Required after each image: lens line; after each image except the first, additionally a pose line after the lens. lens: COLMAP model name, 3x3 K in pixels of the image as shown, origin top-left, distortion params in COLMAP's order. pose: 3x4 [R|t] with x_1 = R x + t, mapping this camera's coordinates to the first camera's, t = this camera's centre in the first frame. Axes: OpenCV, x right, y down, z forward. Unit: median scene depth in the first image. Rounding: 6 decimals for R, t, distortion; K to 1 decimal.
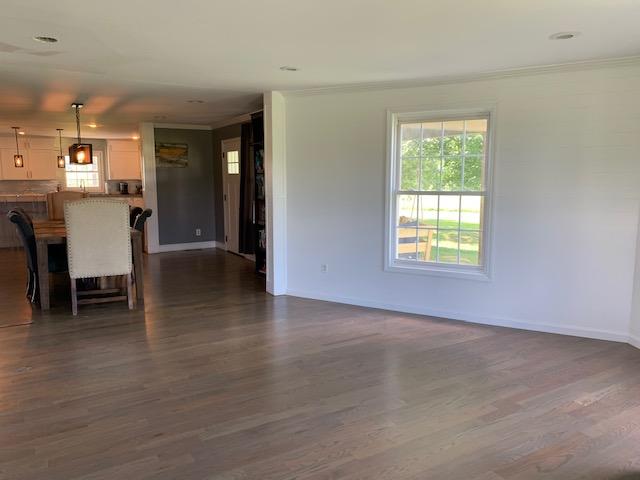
lens RADIAL K [[485.6, 0, 320.0], [0, 485.6, 240.0], [0, 0, 1]] dist [0.001286, -0.001160]
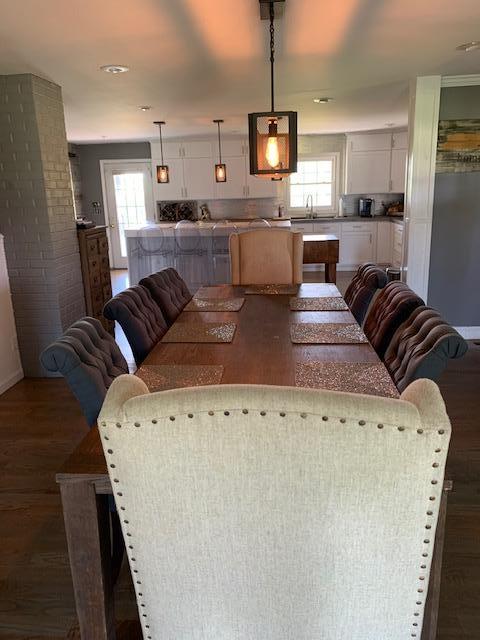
lens RADIAL K [[485.6, 0, 240.0], [0, 485.6, 320.0], [0, 0, 1]] dist [0.001286, -0.001160]
pose [[0.817041, 0.125017, -0.562863, -0.150773], [-0.040231, 0.986192, 0.160644, -0.054921], [0.575174, -0.108608, 0.810789, 0.347059]]
